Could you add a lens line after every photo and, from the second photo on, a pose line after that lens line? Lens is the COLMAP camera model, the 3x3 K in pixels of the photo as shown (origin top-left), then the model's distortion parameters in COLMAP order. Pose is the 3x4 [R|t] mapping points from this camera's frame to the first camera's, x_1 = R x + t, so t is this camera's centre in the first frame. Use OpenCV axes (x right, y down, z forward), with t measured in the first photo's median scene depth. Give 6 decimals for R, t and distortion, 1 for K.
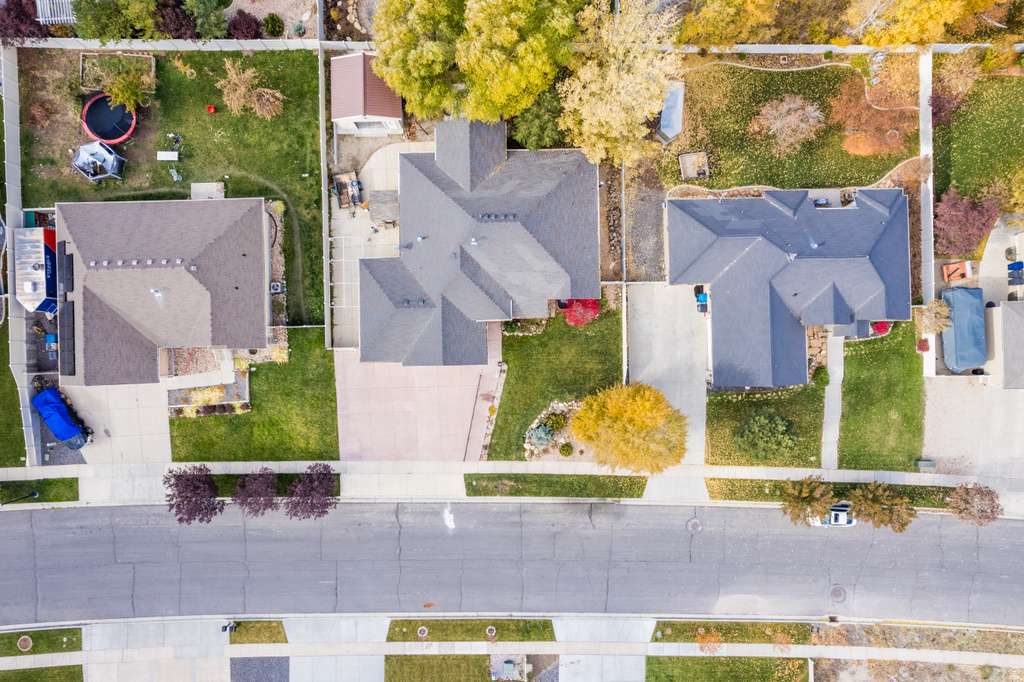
lens RADIAL K [[654.0, 0, 515.0], [0, 654.0, 346.6], [0, 0, 1]] dist [-0.077978, 0.073737]
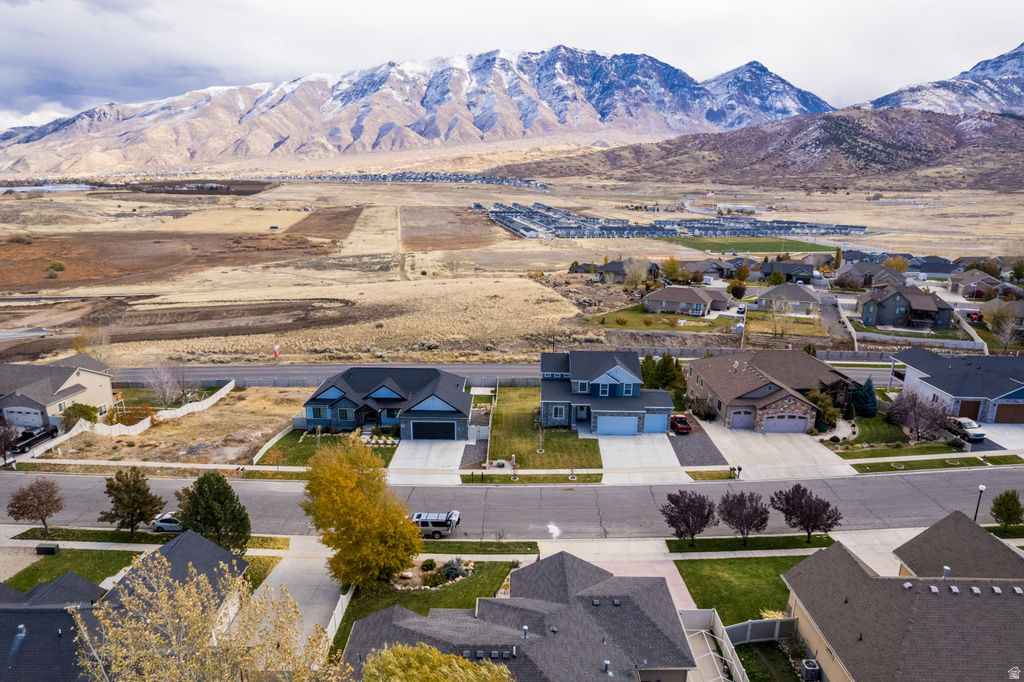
lens RADIAL K [[654.0, 0, 515.0], [0, 654.0, 346.6], [0, 0, 1]] dist [-0.077978, 0.073737]
pose [[-0.999590, -0.025458, 0.013090, -0.047679], [0.019149, -0.254763, 0.966814, -0.654762], [-0.021278, 0.966668, 0.255146, 0.477318]]
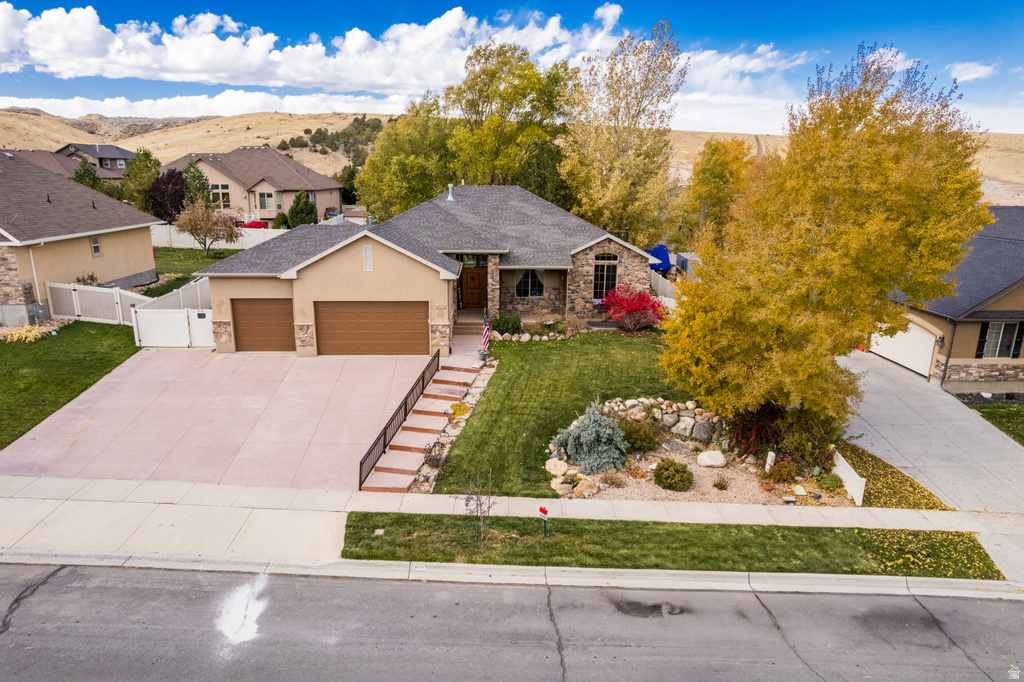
lens RADIAL K [[654.0, 0, 515.0], [0, 654.0, 346.6], [0, 0, 1]] dist [-0.077978, 0.073737]
pose [[0.999807, -0.004727, 0.019057, -0.008926], [0.019631, 0.259406, -0.965569, 0.470816], [-0.000379, 0.965757, 0.259449, 0.867281]]
